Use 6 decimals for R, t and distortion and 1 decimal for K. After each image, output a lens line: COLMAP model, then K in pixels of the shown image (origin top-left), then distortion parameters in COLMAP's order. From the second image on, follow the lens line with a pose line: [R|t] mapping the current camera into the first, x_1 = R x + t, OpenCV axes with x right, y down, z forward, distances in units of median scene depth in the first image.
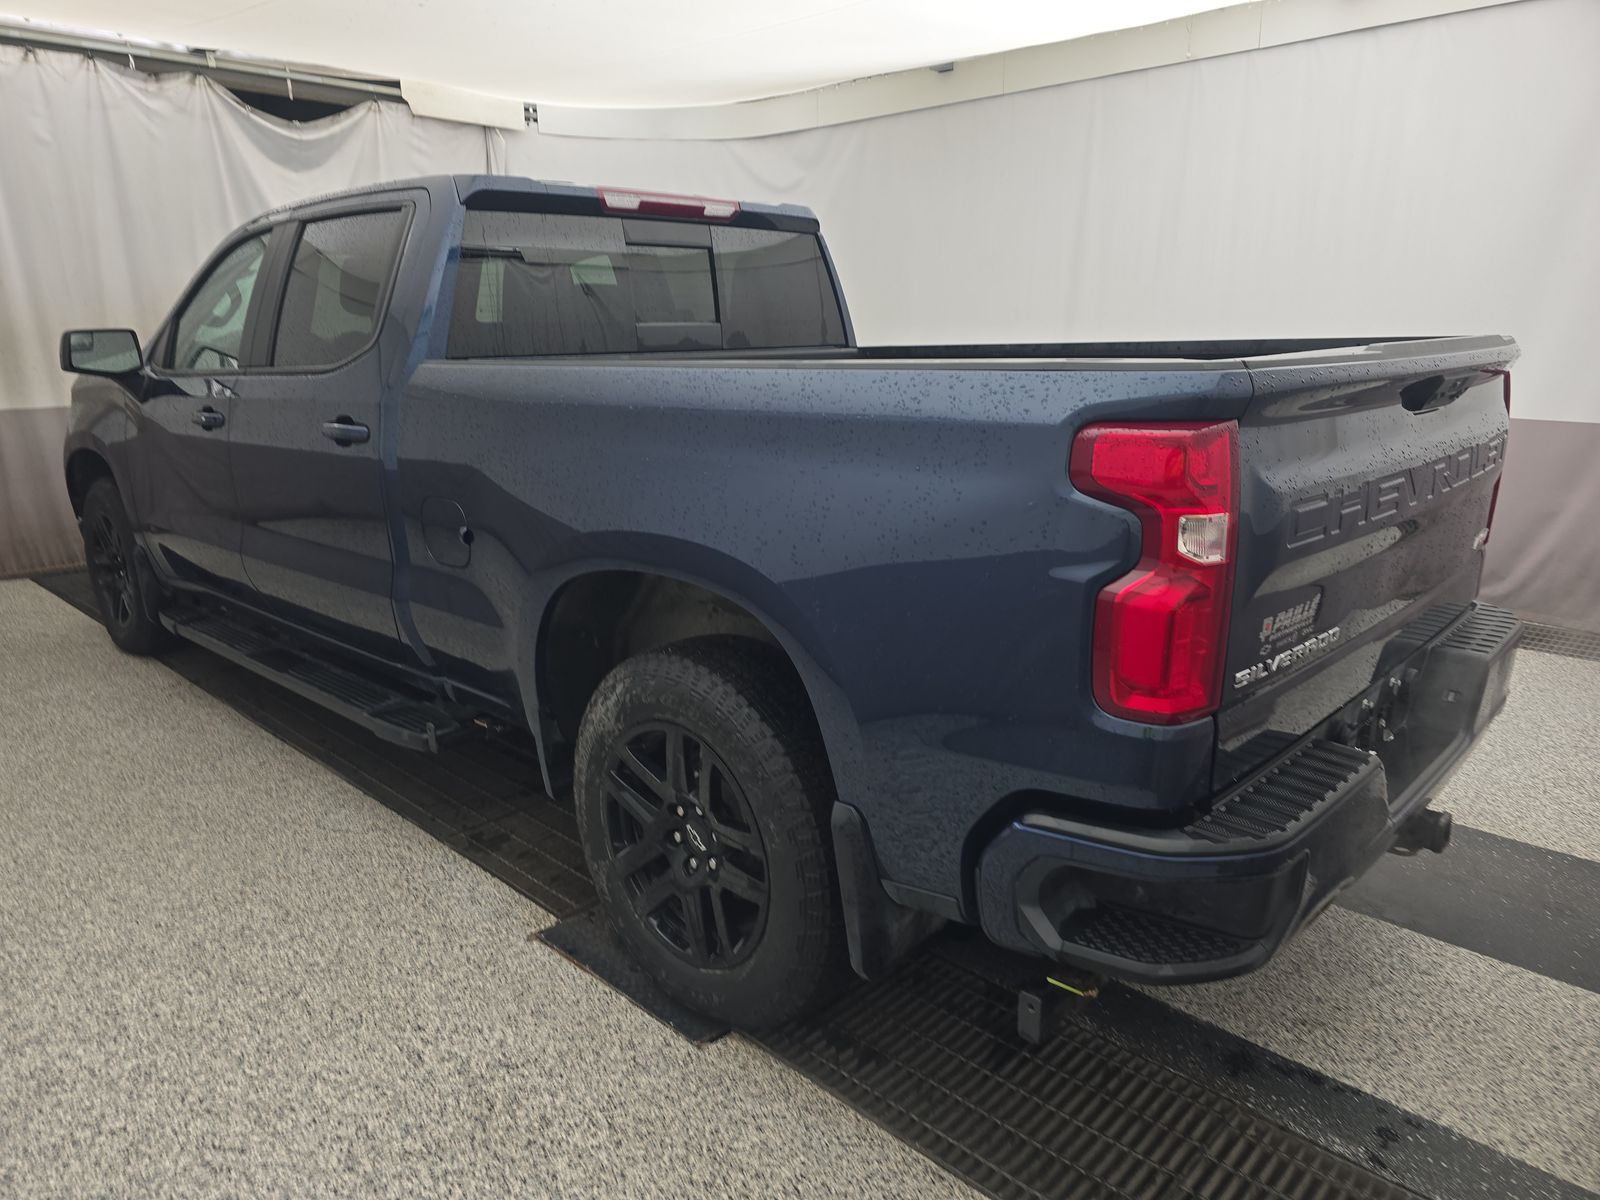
lens RADIAL K [[1102.5, 0, 788.3], [0, 1102.5, 595.6], [0, 0, 1]] dist [0.055721, -0.052208]
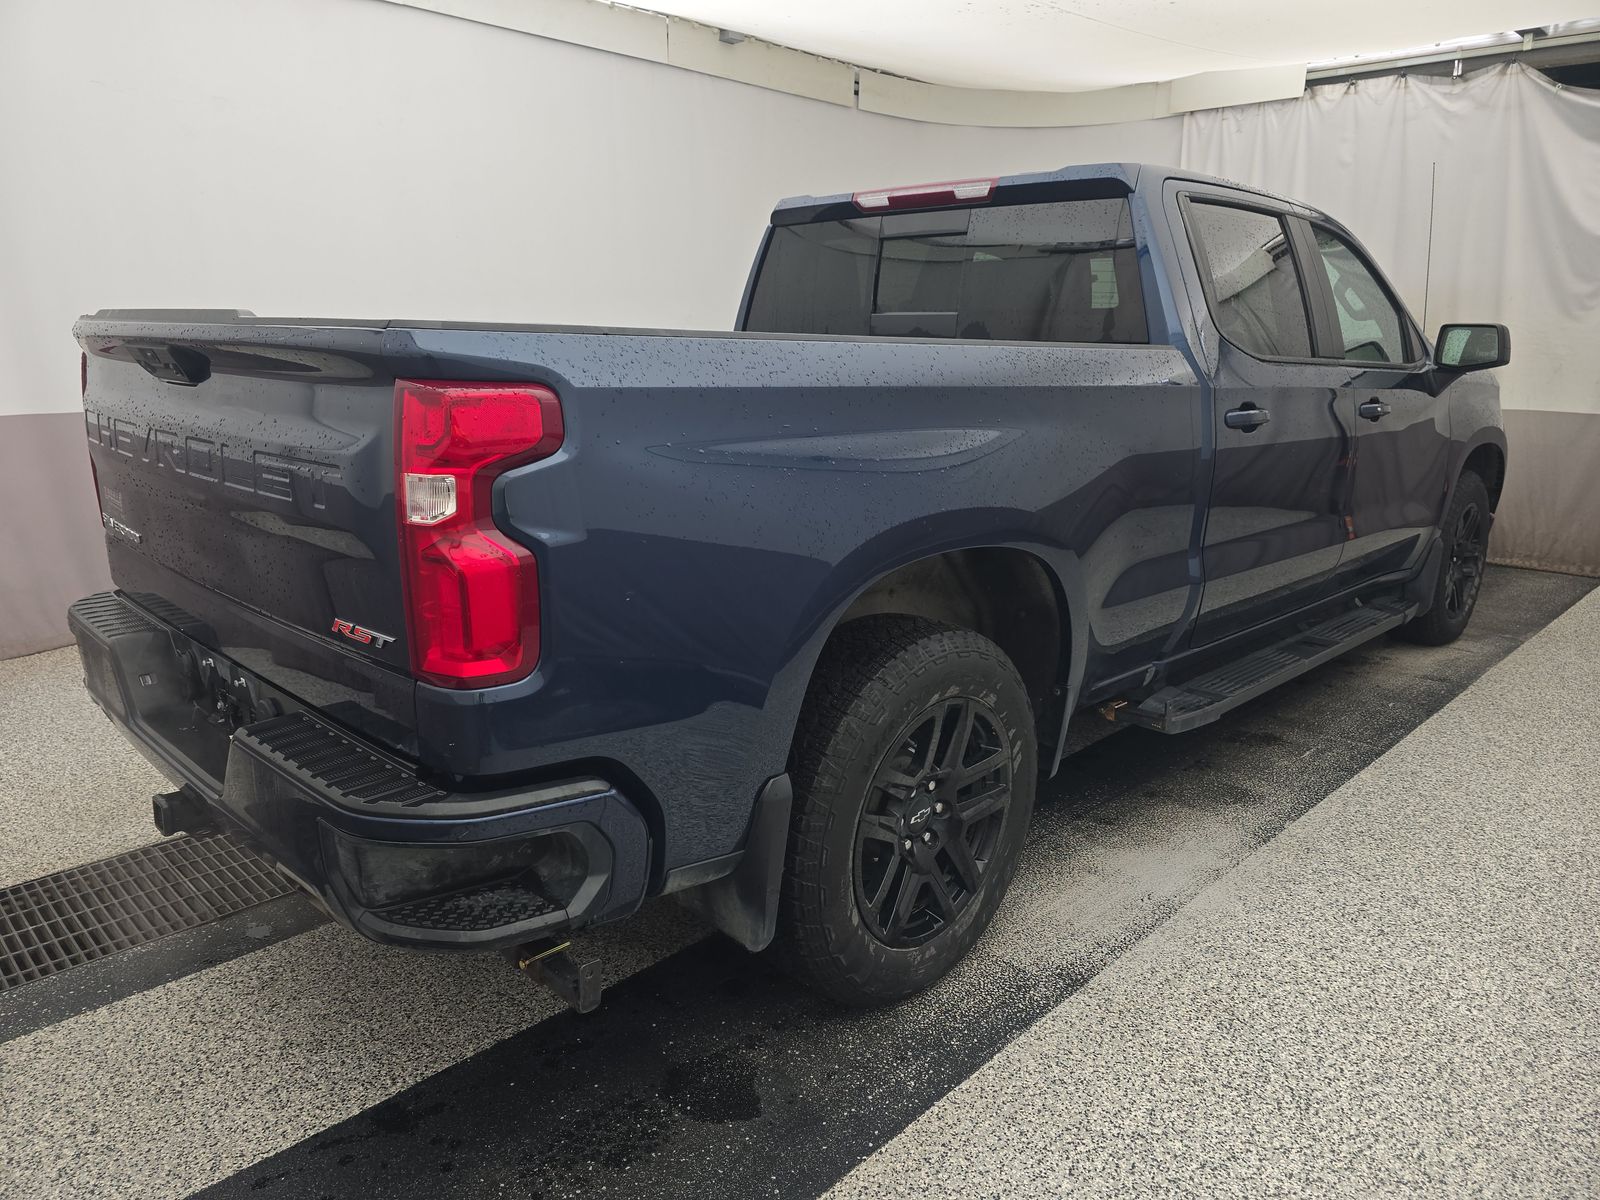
lens RADIAL K [[1102.5, 0, 788.3], [0, 1102.5, 595.6], [0, 0, 1]] dist [0.055721, -0.052208]
pose [[-0.043410, 0.236843, -0.970578, 0.550960], [-0.252723, 0.937294, 0.240025, -0.127853], [0.966564, 0.255707, 0.019167, 0.548339]]
